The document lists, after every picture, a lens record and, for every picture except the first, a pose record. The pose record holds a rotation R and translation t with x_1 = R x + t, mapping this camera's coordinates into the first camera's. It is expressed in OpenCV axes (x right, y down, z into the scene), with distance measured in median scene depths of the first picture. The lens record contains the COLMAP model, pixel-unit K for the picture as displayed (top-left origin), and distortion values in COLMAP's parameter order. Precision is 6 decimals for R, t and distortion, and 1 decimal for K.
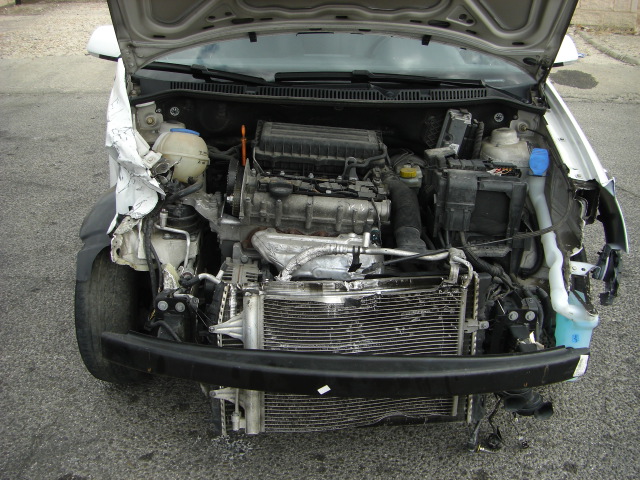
lens RADIAL K [[719.4, 0, 320.0], [0, 719.4, 240.0], [0, 0, 1]] dist [-0.188925, 0.154759]
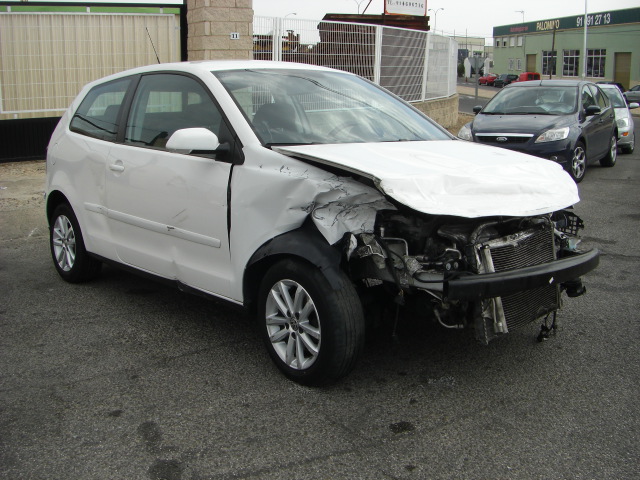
lens RADIAL K [[719.4, 0, 320.0], [0, 719.4, 240.0], [0, 0, 1]] dist [-0.188925, 0.154759]
pose [[0.760063, -0.146923, 0.633023, -1.217559], [0.289525, 0.948647, -0.127450, 0.133474], [-0.581790, 0.280146, 0.763570, -0.044464]]
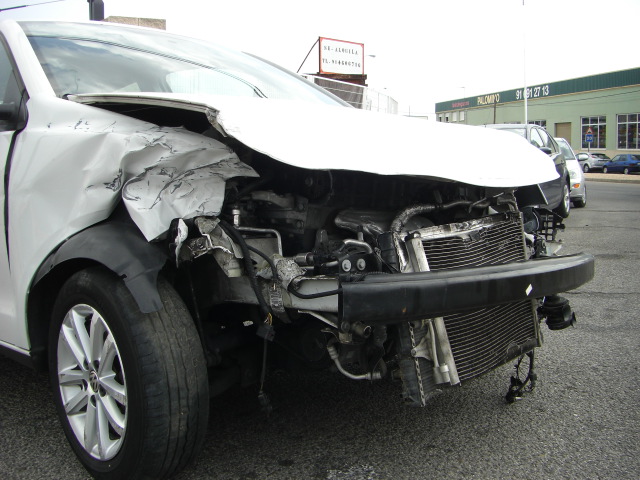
lens RADIAL K [[719.4, 0, 320.0], [0, 719.4, 240.0], [0, 0, 1]] dist [-0.188925, 0.154759]
pose [[0.710717, -0.091013, 0.697565, -0.731862], [0.325681, 0.921499, -0.211591, 0.204789], [-0.623548, 0.377565, 0.684567, 0.348512]]
